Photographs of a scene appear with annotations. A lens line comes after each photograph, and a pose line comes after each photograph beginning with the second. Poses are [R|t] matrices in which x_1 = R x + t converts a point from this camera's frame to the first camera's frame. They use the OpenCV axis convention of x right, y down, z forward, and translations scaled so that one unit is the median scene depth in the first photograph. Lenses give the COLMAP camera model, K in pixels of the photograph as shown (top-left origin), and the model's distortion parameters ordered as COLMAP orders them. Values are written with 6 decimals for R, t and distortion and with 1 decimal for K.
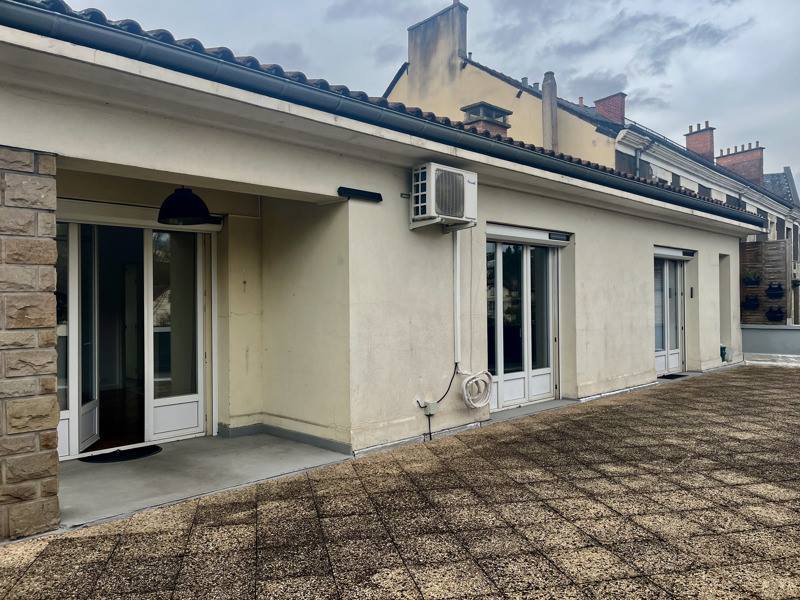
lens RADIAL K [[615.1, 0, 400.0], [0, 615.1, 300.0], [0, 0, 1]] dist [0.079937, -0.118194]
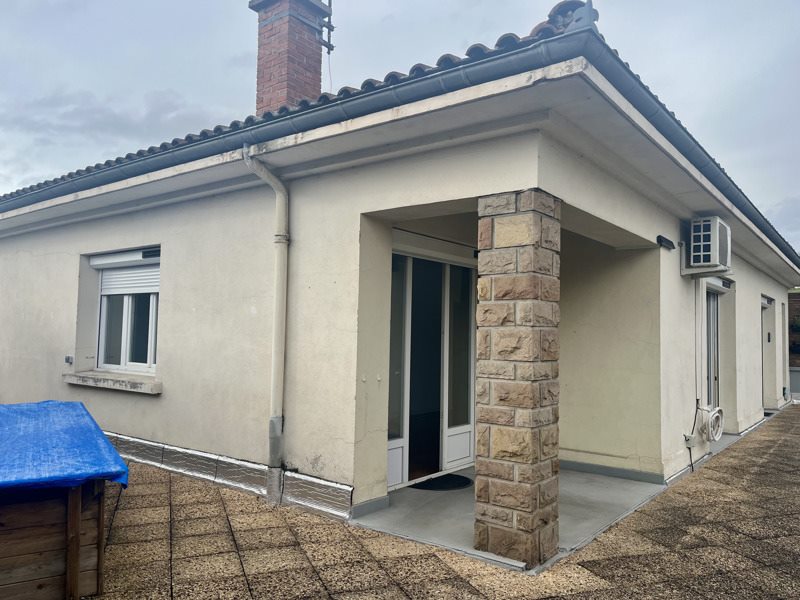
lens RADIAL K [[615.1, 0, 400.0], [0, 615.1, 300.0], [0, 0, 1]] dist [0.079937, -0.118194]
pose [[0.989883, 0.039000, 0.136424, -0.696196], [-0.031870, 0.998029, -0.054063, 0.005140], [-0.138264, 0.049168, 0.989174, -0.017367]]
